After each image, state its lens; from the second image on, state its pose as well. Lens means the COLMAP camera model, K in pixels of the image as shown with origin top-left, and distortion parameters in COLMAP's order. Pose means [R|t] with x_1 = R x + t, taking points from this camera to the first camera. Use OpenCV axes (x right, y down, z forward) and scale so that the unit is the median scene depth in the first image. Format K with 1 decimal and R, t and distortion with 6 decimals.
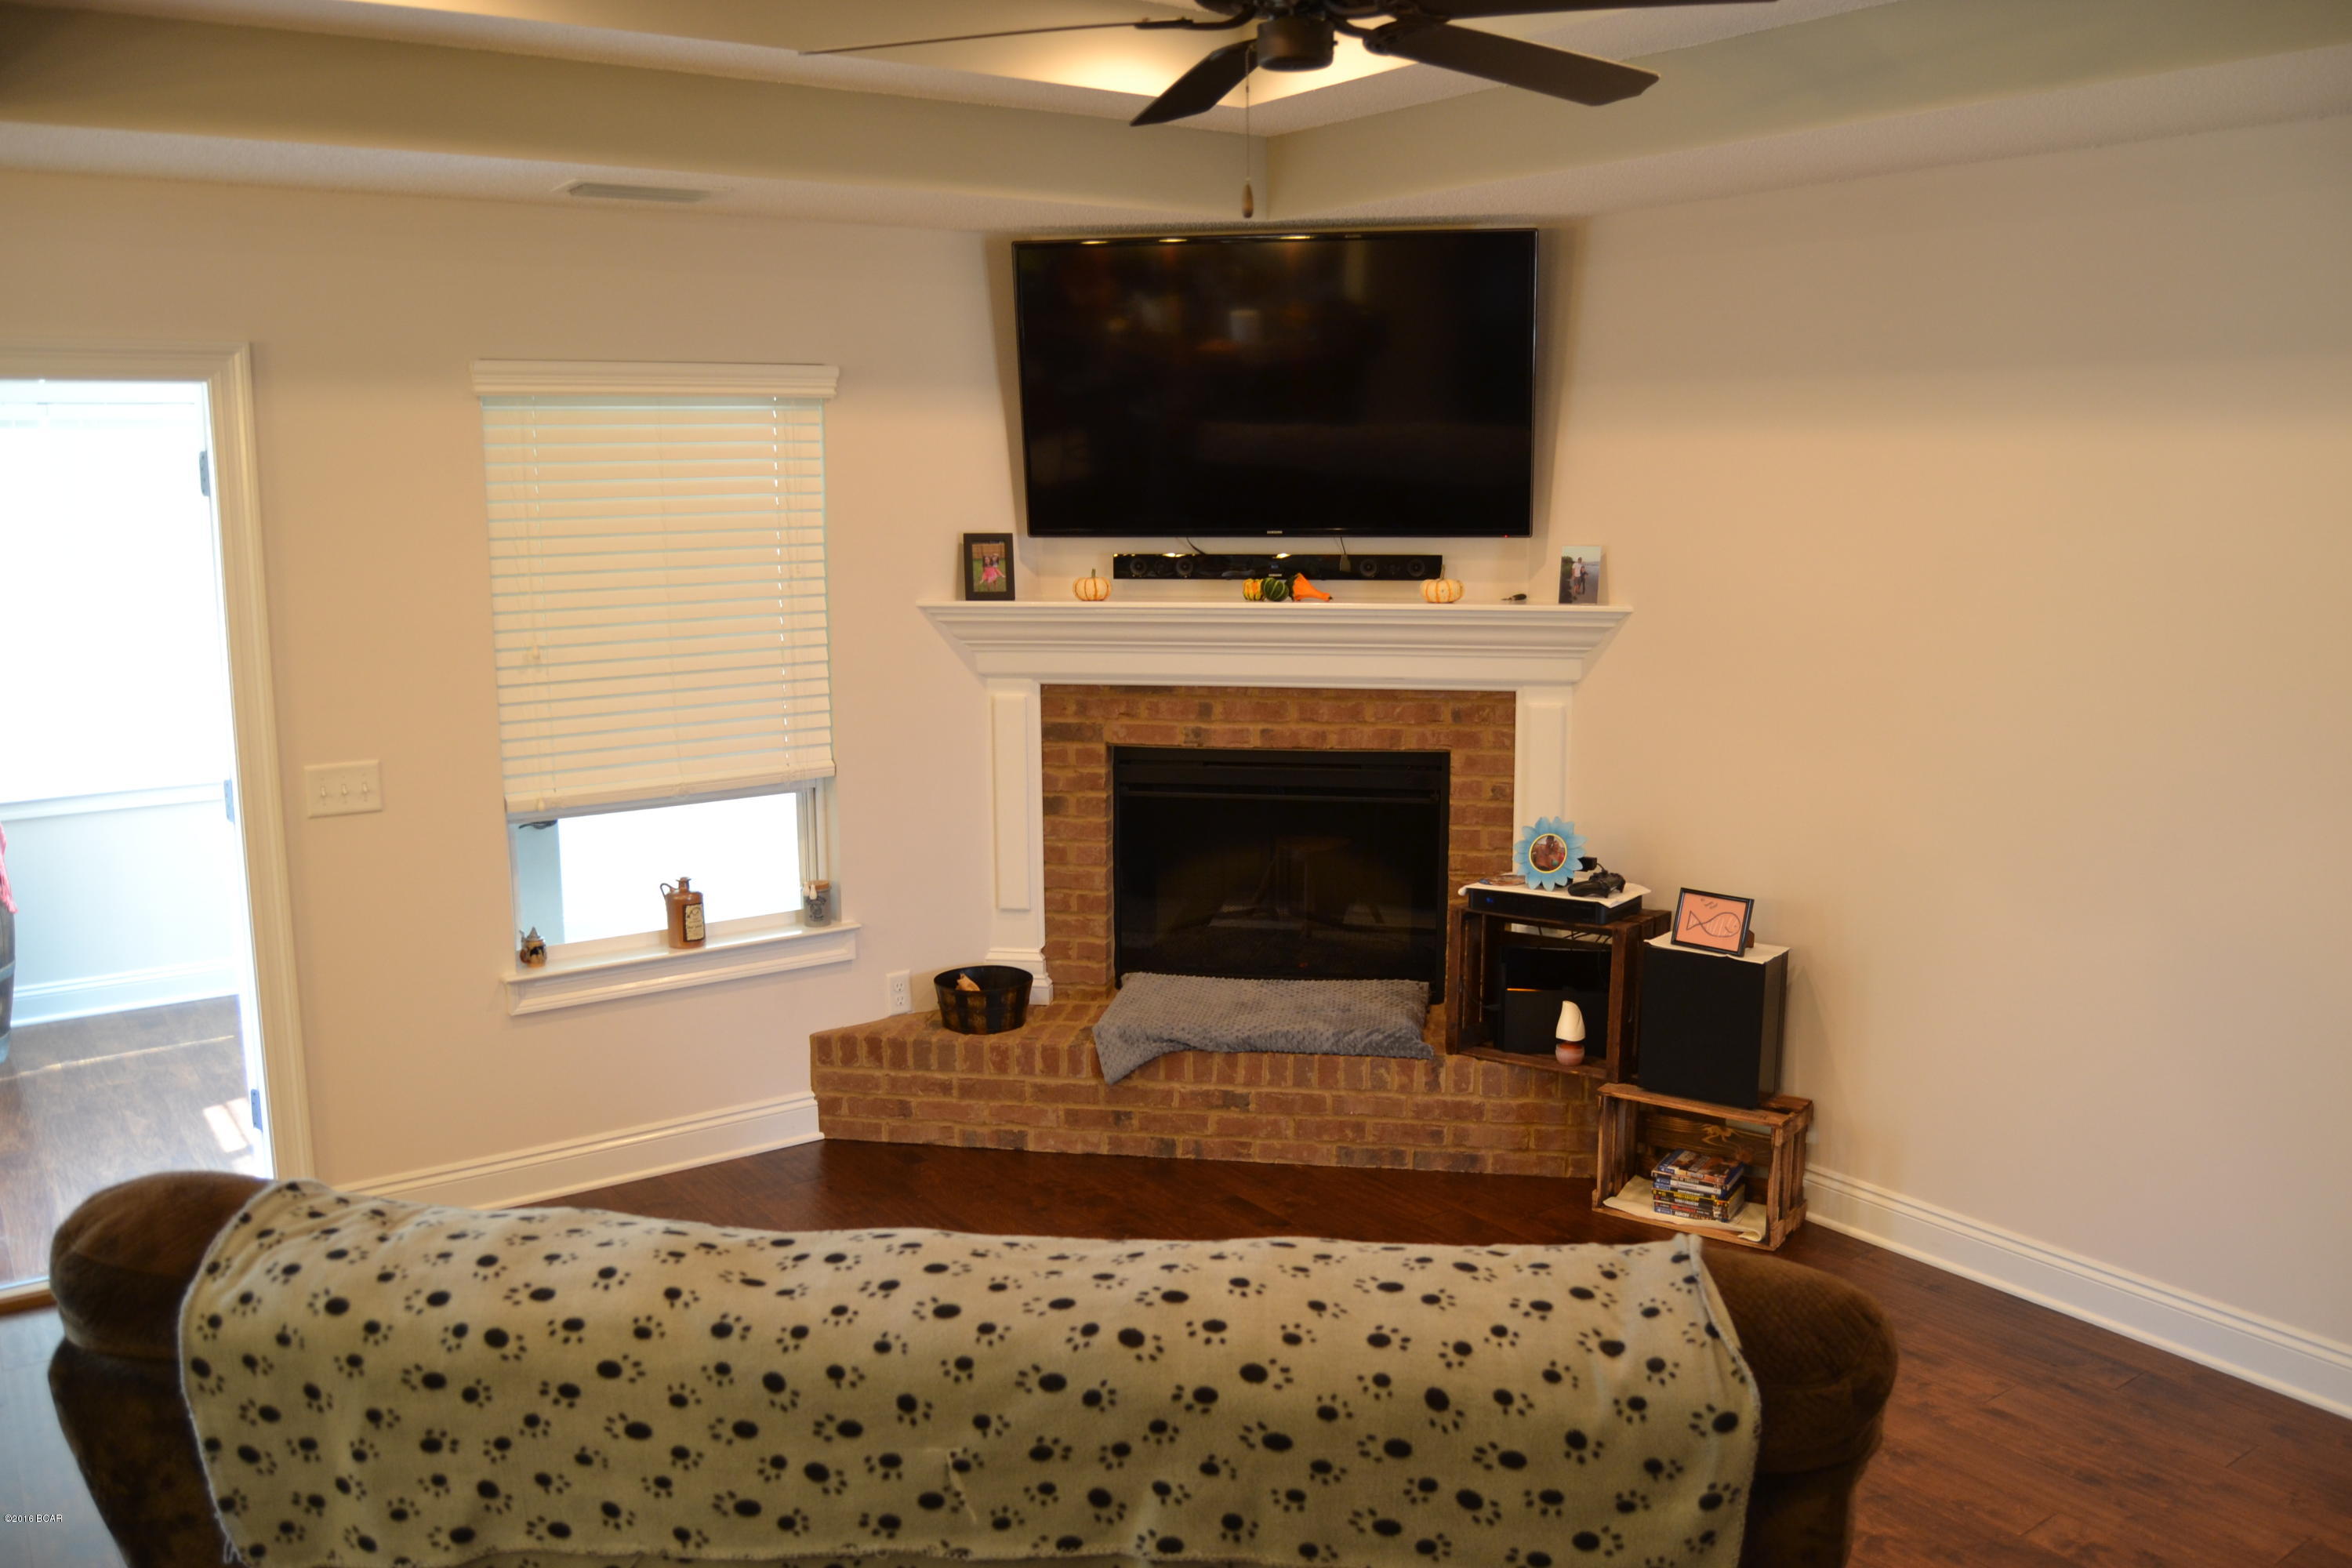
lens RADIAL K [[1871.2, 0, 1189.1], [0, 1871.2, 797.1], [0, 0, 1]] dist [-0.098799, 0.044038]
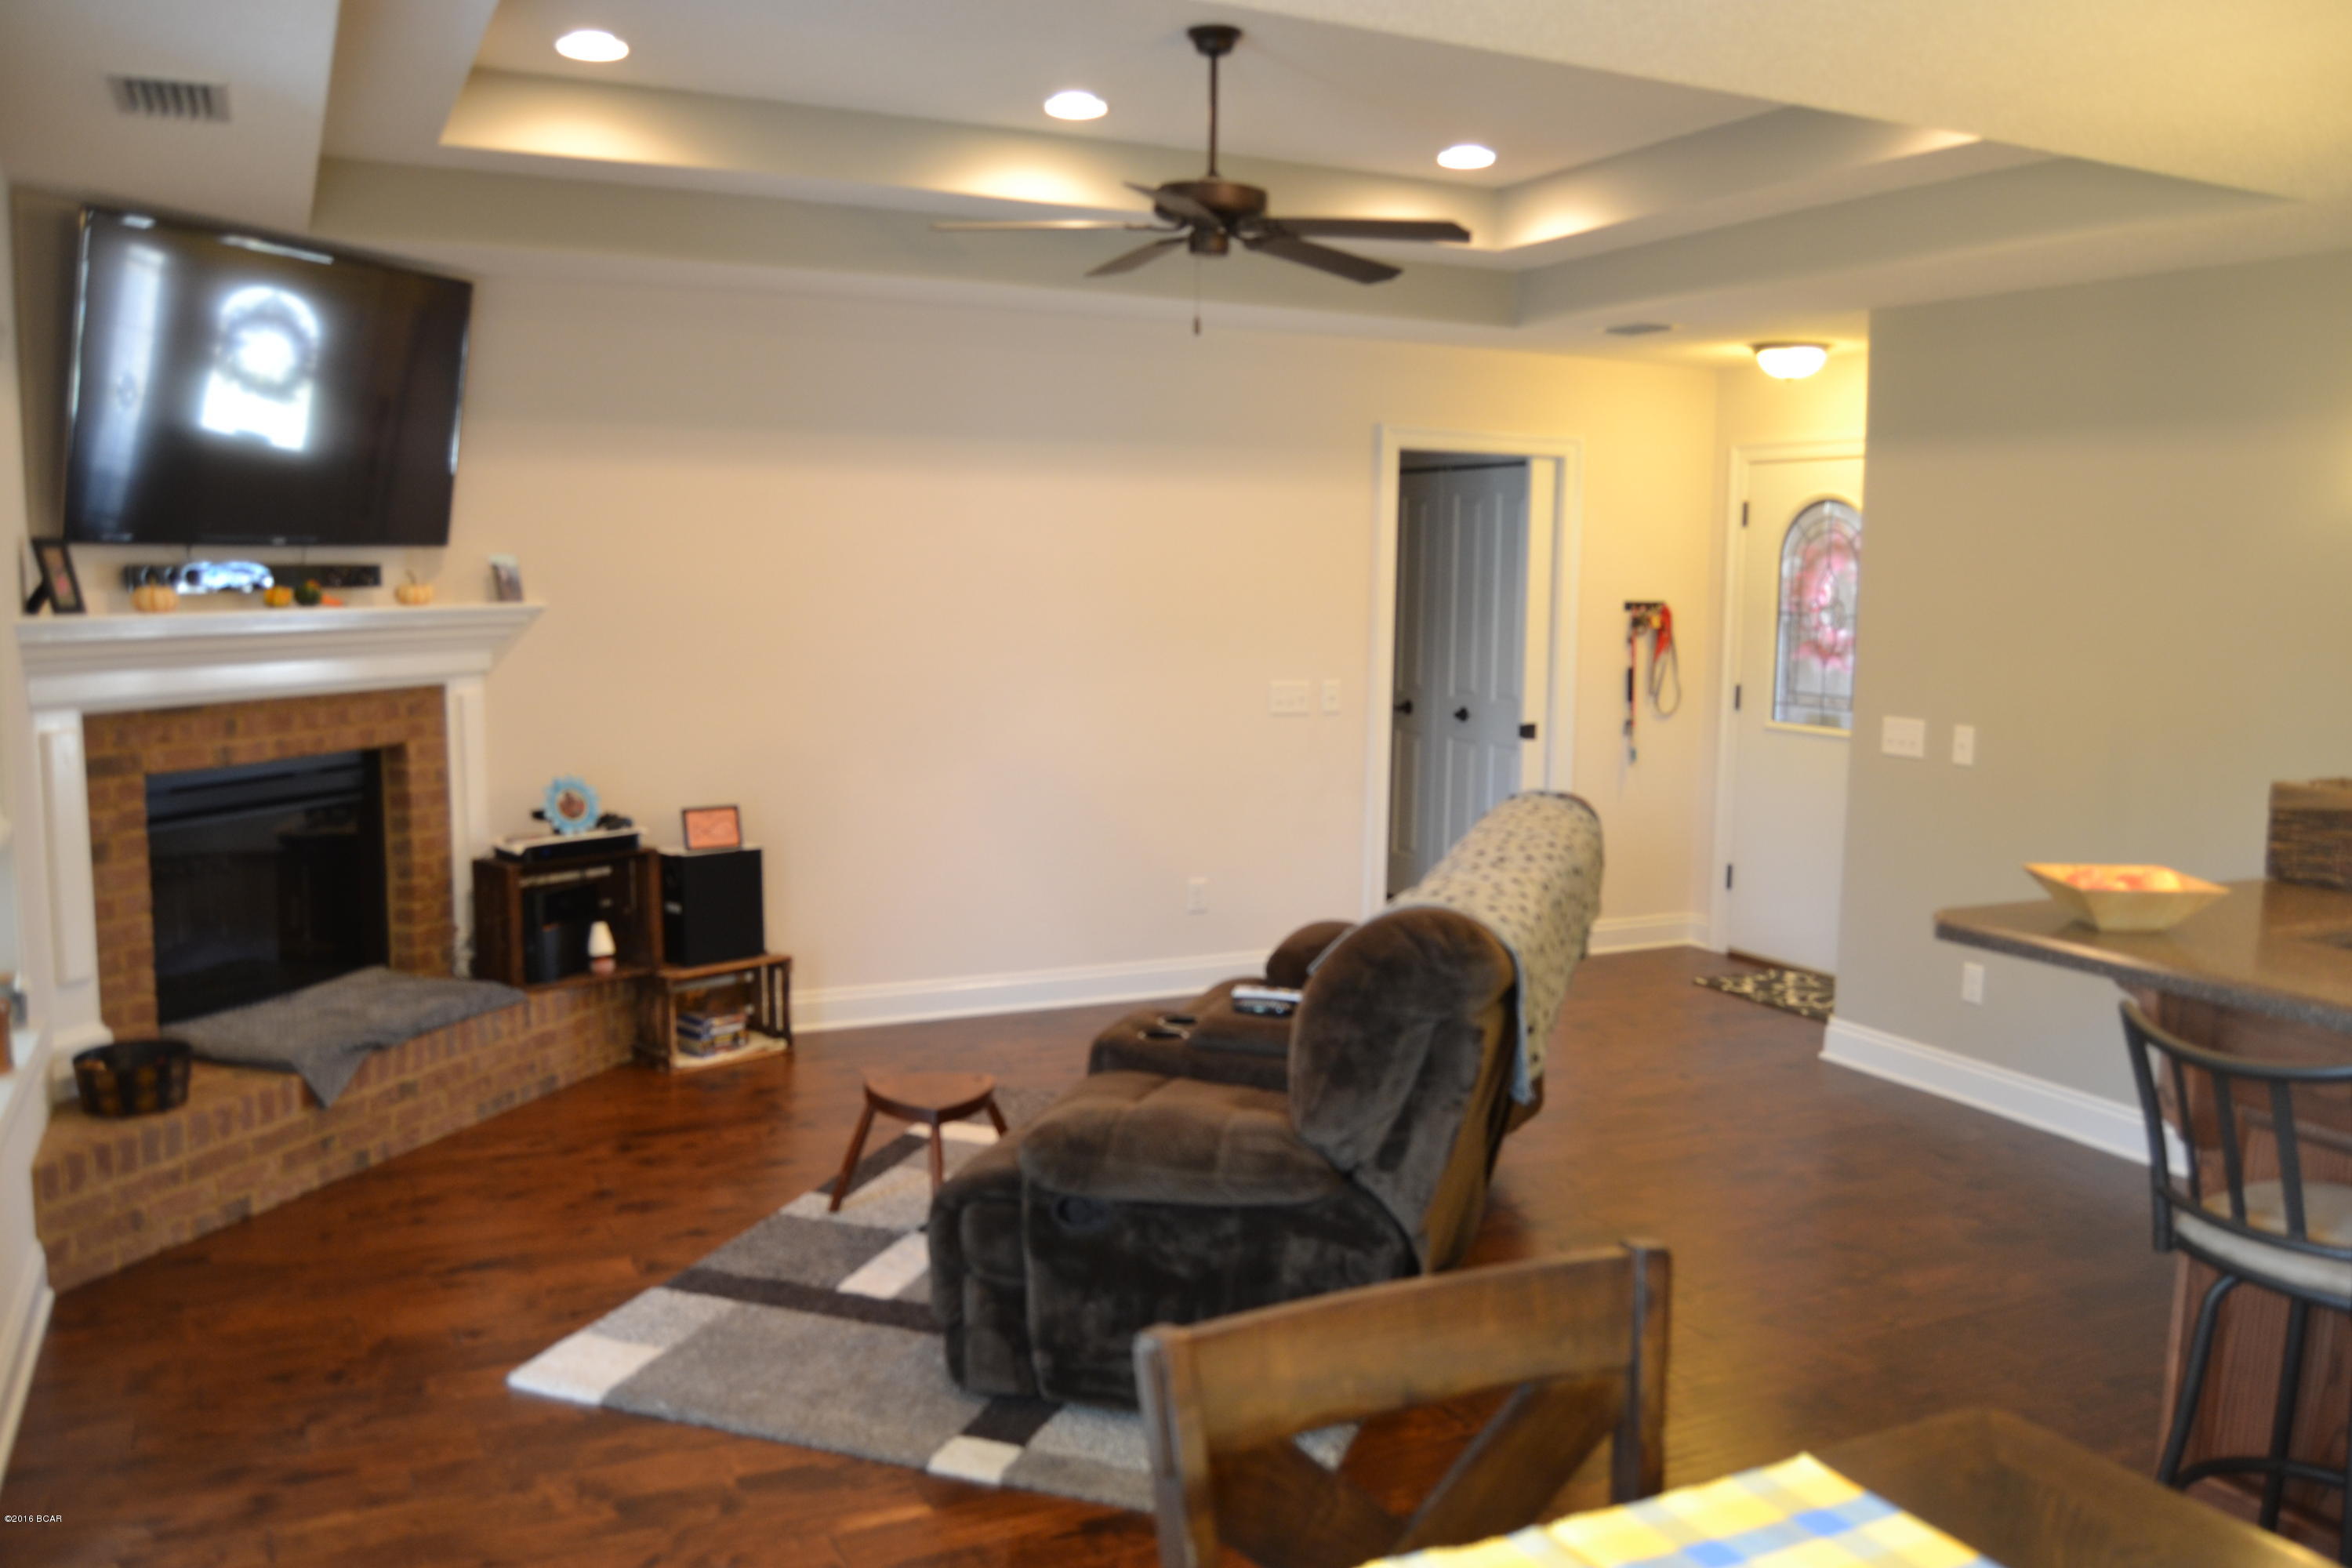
lens RADIAL K [[1871.2, 0, 1189.1], [0, 1871.2, 797.1], [0, 0, 1]] dist [-0.098799, 0.044038]
pose [[0.157691, -0.113409, 0.980955, -0.859971], [0.153153, 0.984172, 0.089161, -0.019513], [-0.975540, 0.136176, 0.172564, 0.374410]]
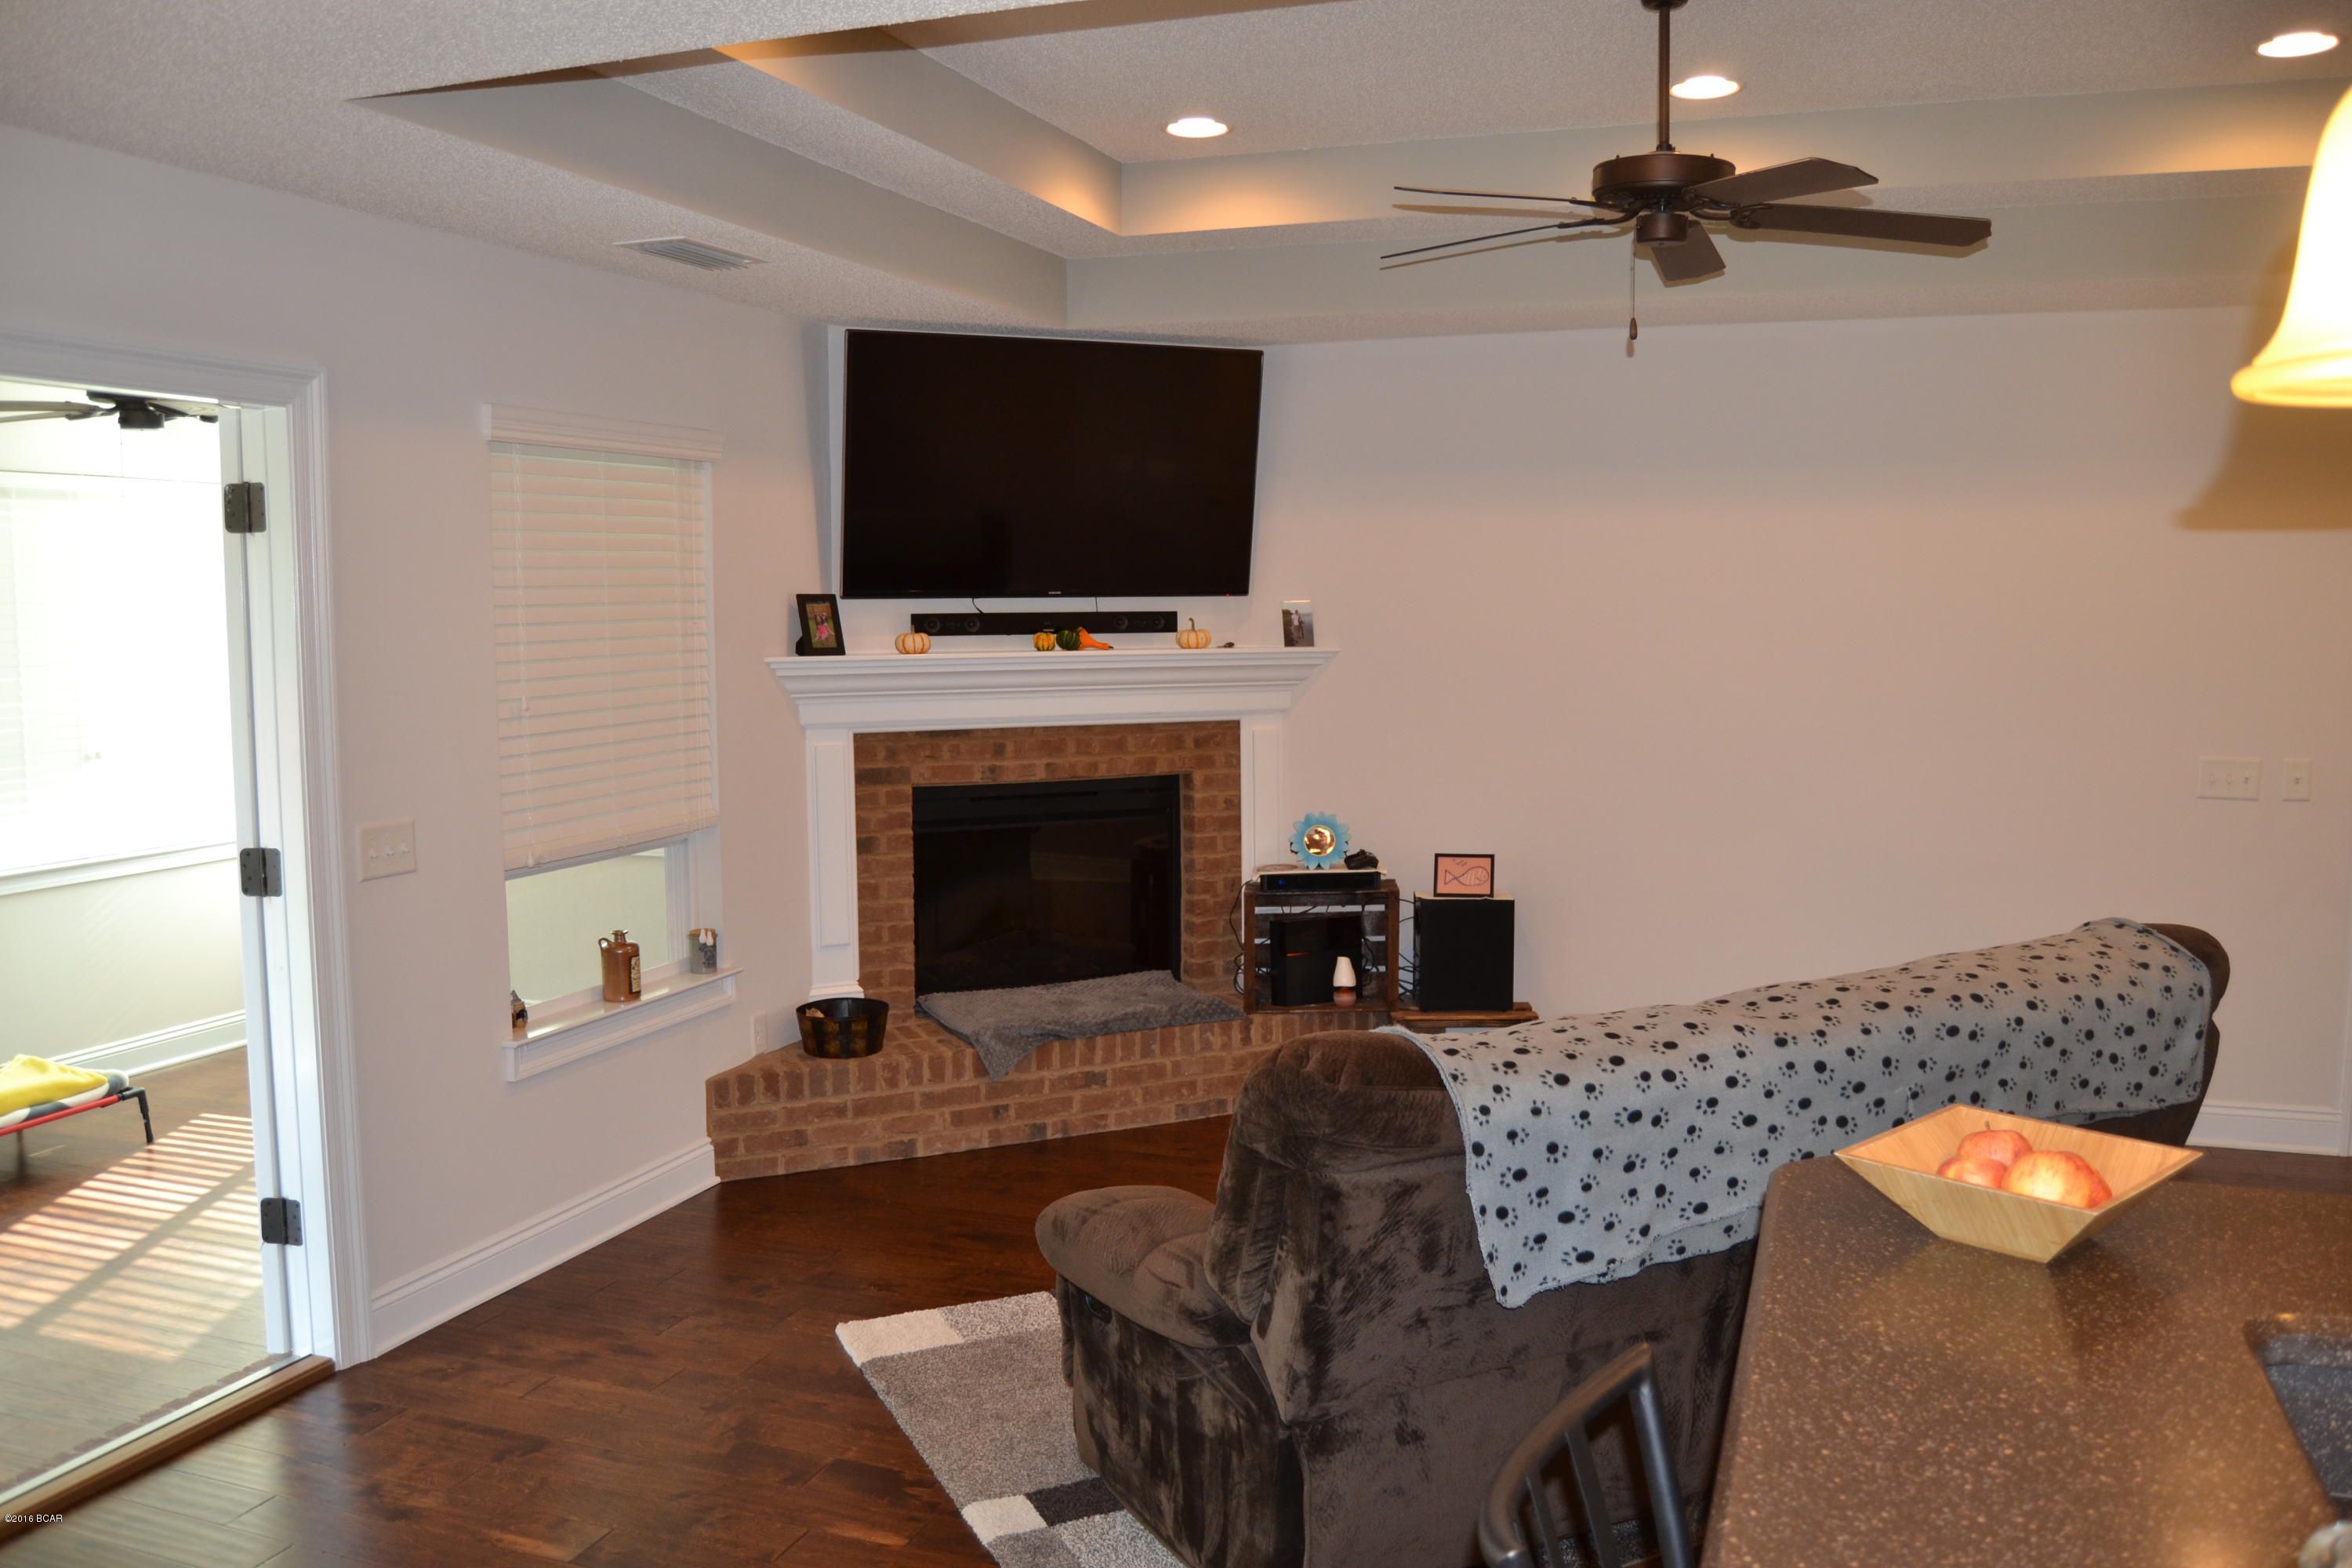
lens RADIAL K [[1871.2, 0, 1189.1], [0, 1871.2, 797.1], [0, 0, 1]] dist [-0.098799, 0.044038]
pose [[0.824465, -0.058744, 0.562856, -0.552678], [0.095651, 0.994753, -0.036289, 0.035795], [-0.557771, 0.083756, 0.825758, -0.000375]]
